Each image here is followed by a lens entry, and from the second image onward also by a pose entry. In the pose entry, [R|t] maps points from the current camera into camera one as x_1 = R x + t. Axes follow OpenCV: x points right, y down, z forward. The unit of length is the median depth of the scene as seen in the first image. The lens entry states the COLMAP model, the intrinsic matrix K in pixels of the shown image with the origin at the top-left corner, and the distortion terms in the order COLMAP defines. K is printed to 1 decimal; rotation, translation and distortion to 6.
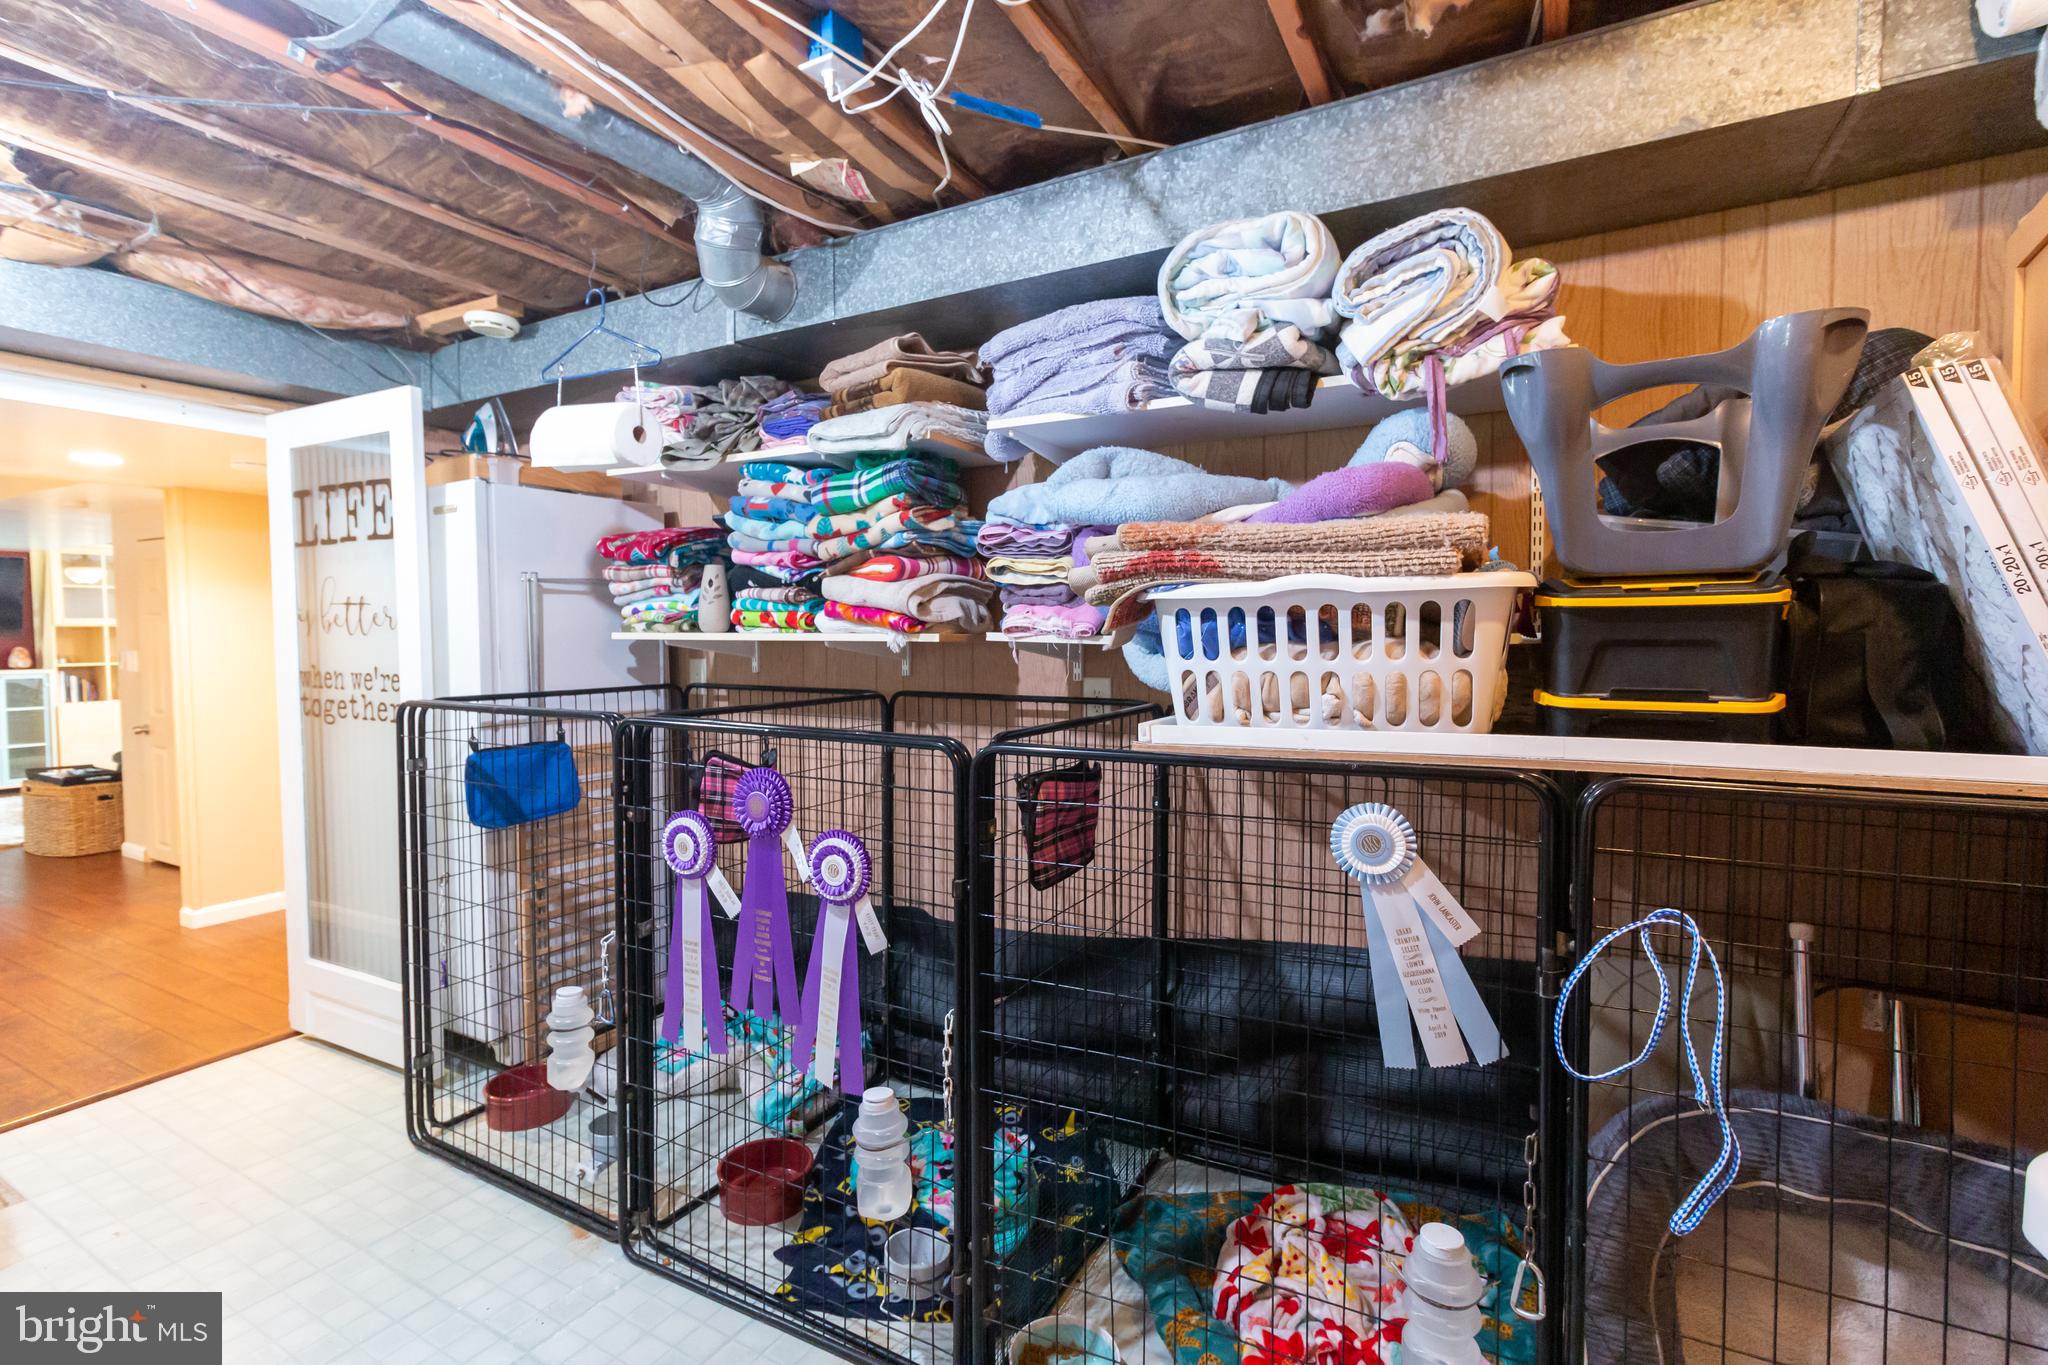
lens RADIAL K [[948.6, 0, 1023.9], [0, 948.6, 670.0], [0, 0, 1]] dist [-0.000370, 0.002649]
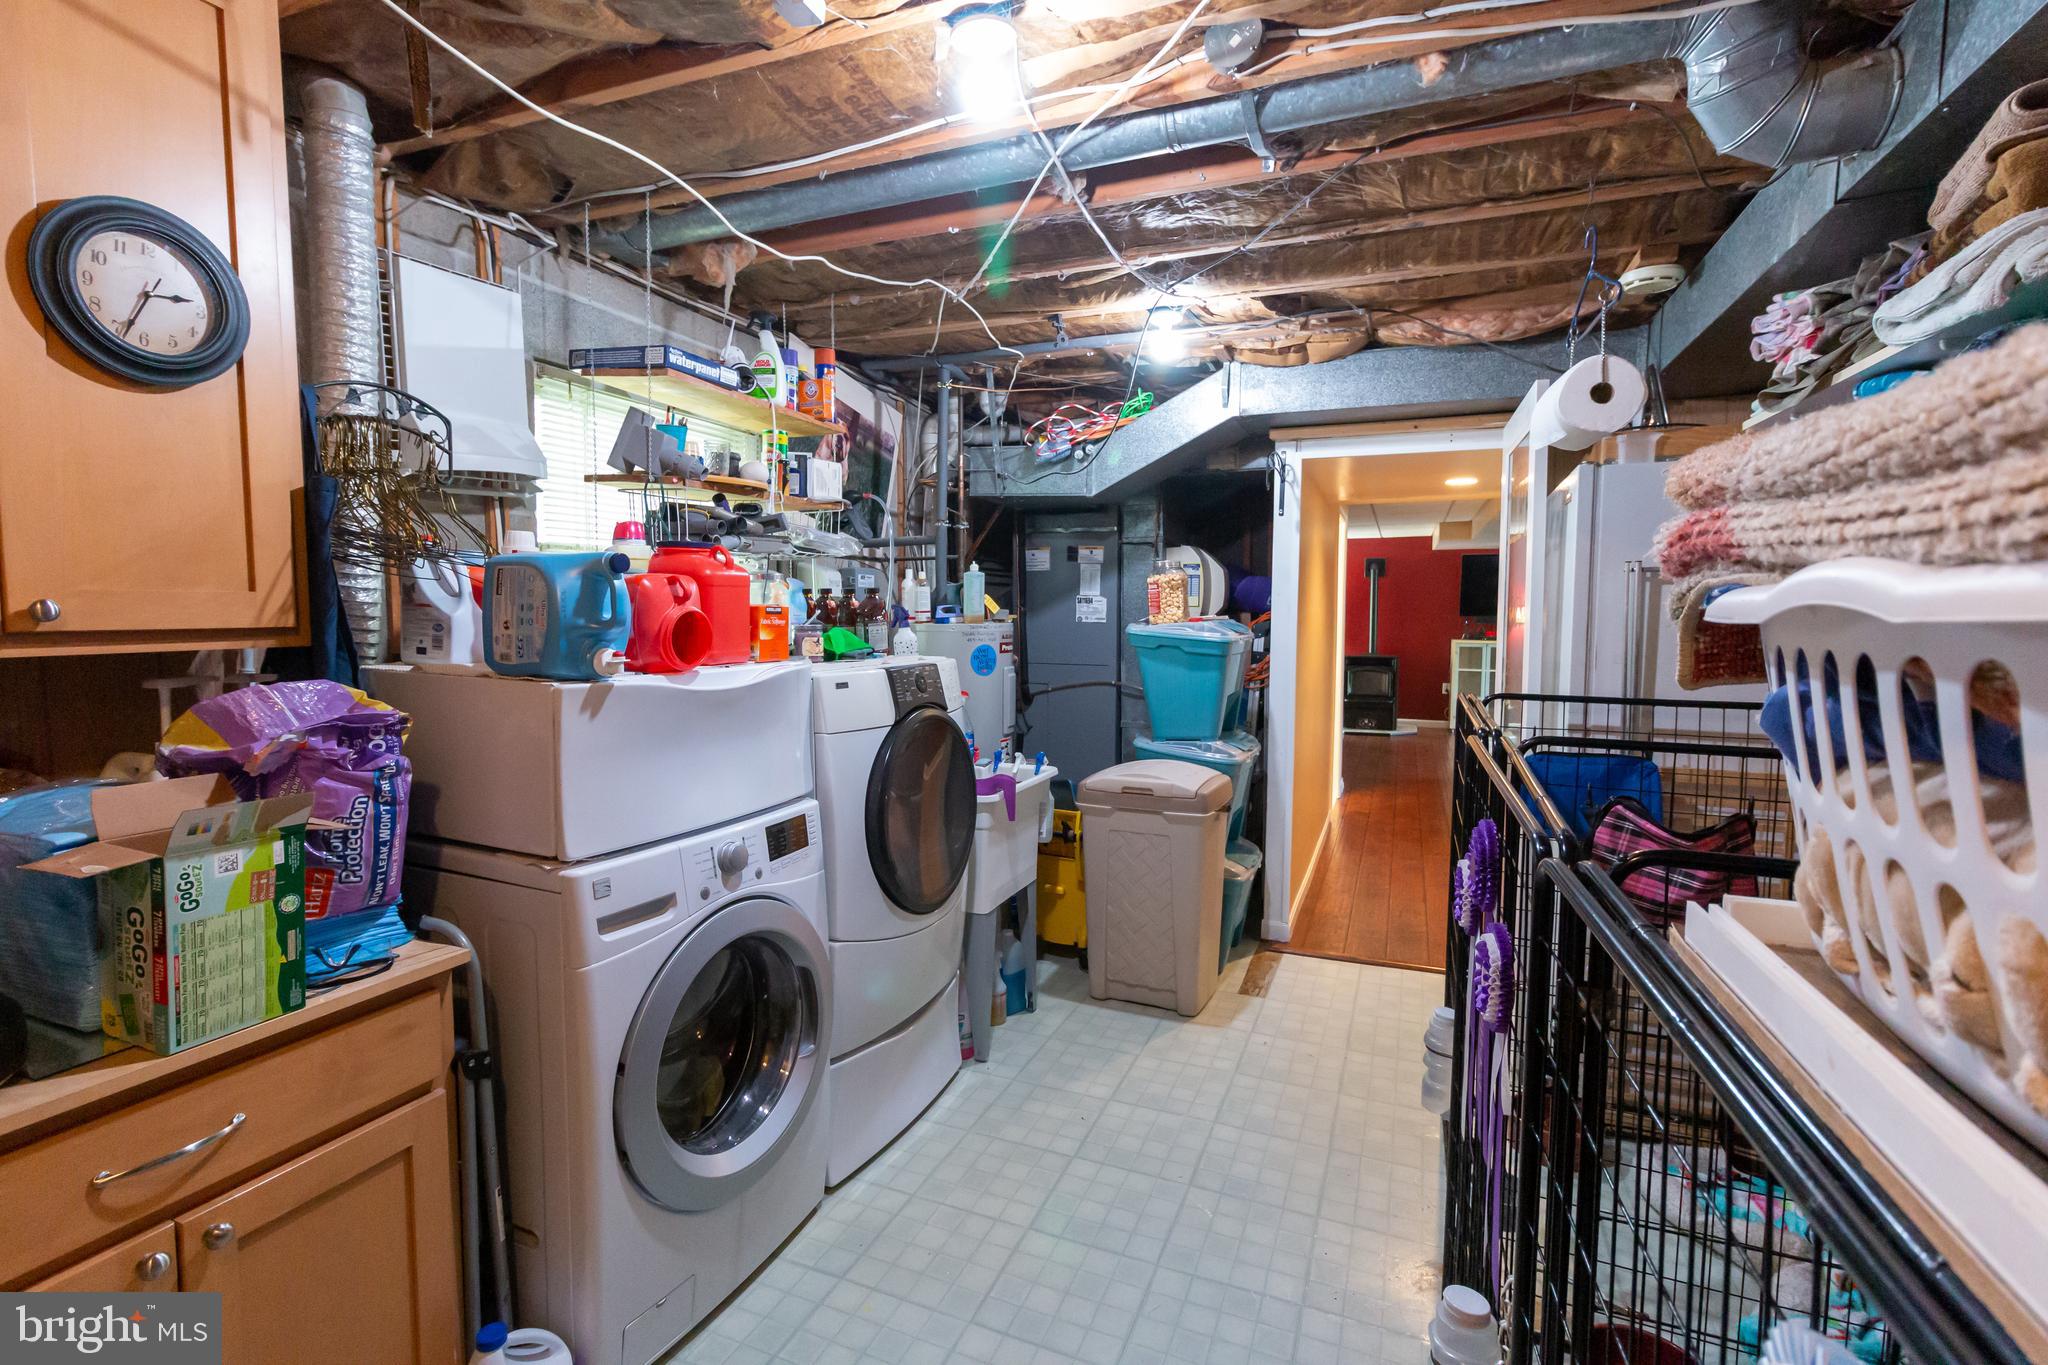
lens RADIAL K [[948.6, 0, 1015.1], [0, 948.6, 676.8], [0, 0, 1]] dist [-0.000370, 0.002649]
pose [[0.101894, 0.078899, -0.991662, 0.351836], [-0.042936, 0.996270, 0.074854, -0.045913], [0.993868, 0.034951, 0.104901, 0.410321]]
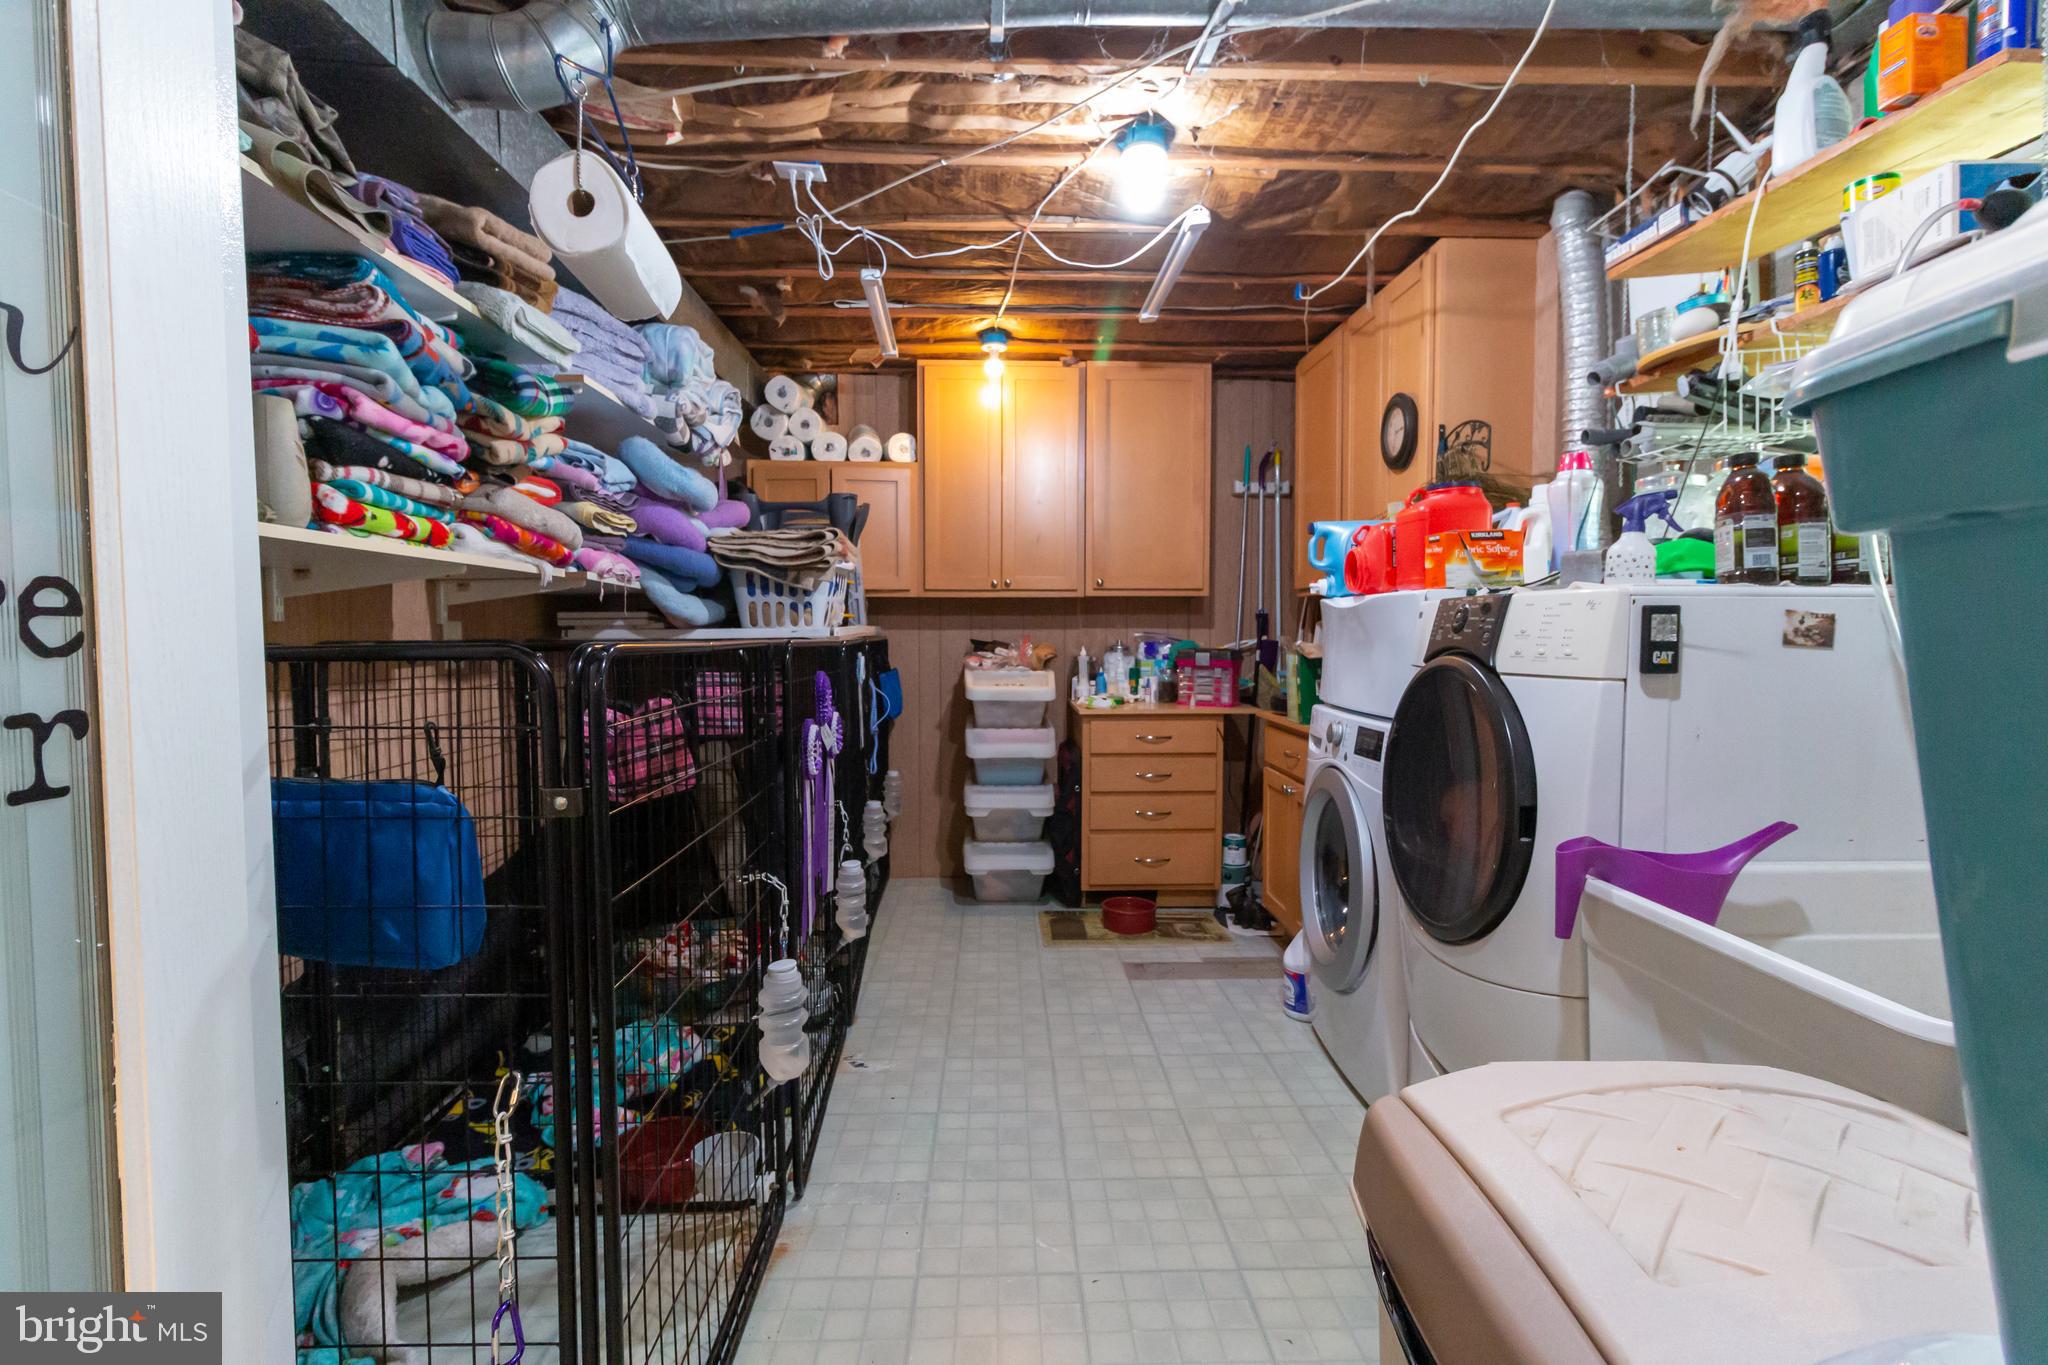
lens RADIAL K [[948.6, 0, 1020.8], [0, 948.6, 674.2], [0, 0, 1]] dist [-0.000370, 0.002649]
pose [[-0.505135, -0.028277, 0.862577, -1.239795], [0.043367, 0.997369, 0.058092, 0.032181], [-0.861950, 0.066752, -0.502579, 1.125445]]
